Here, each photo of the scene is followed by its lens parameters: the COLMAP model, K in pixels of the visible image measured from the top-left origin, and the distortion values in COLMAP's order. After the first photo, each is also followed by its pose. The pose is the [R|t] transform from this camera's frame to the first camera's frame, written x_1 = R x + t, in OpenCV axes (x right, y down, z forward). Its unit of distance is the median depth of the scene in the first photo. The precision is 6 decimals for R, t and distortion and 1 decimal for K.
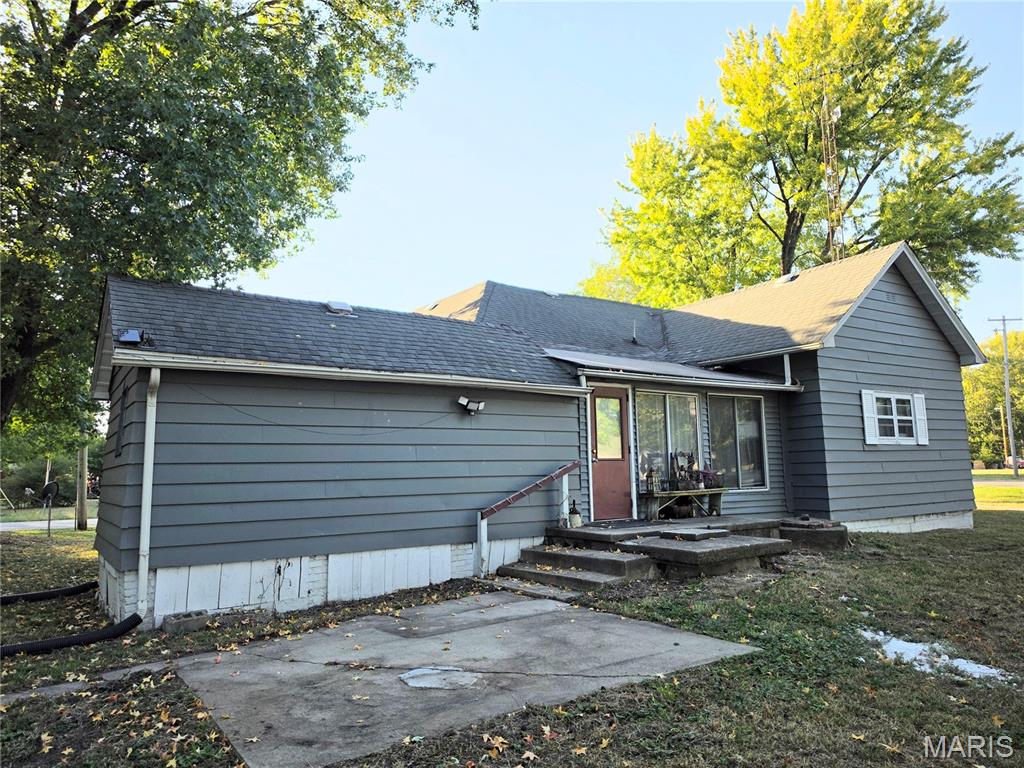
lens RADIAL K [[697.1, 0, 491.8], [0, 697.1, 386.3], [0, 0, 1]] dist [-0.000687, -0.002553]
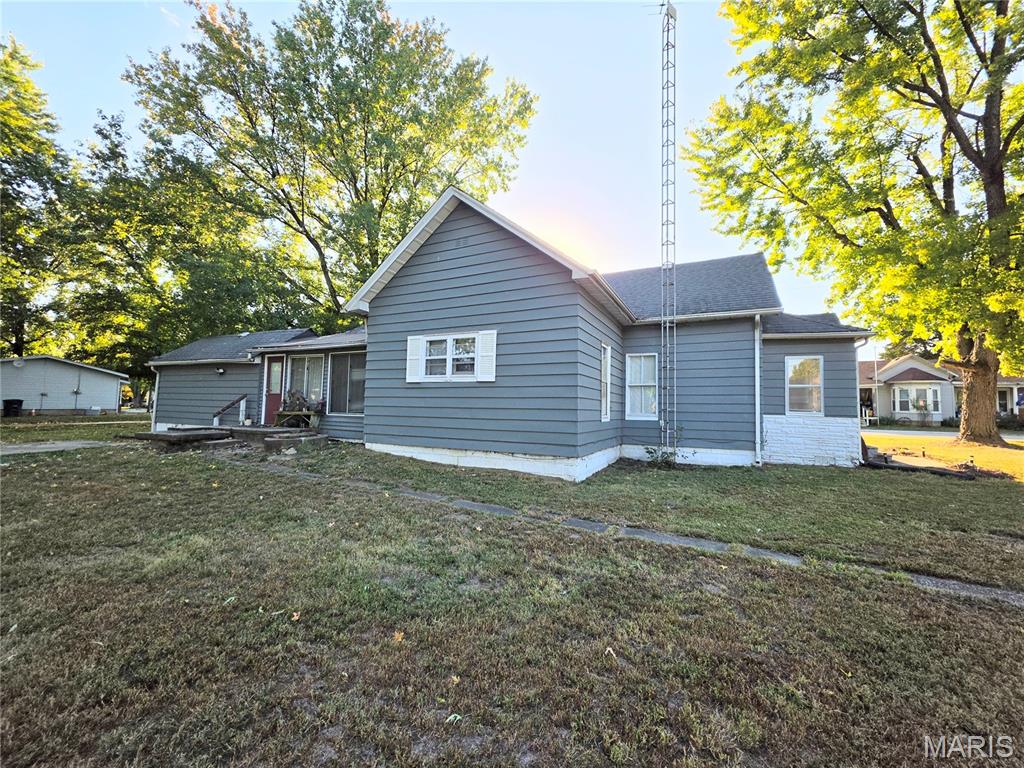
lens RADIAL K [[408.7, 0, 512.0], [0, 408.7, 384.0], [0, 0, 1]] dist [0.000892, 0.000343]
pose [[0.542947, -0.024773, -0.839401, 1.179912], [0.072188, 0.997242, 0.017261, 0.084275], [0.836658, -0.069966, 0.543238, 0.745346]]
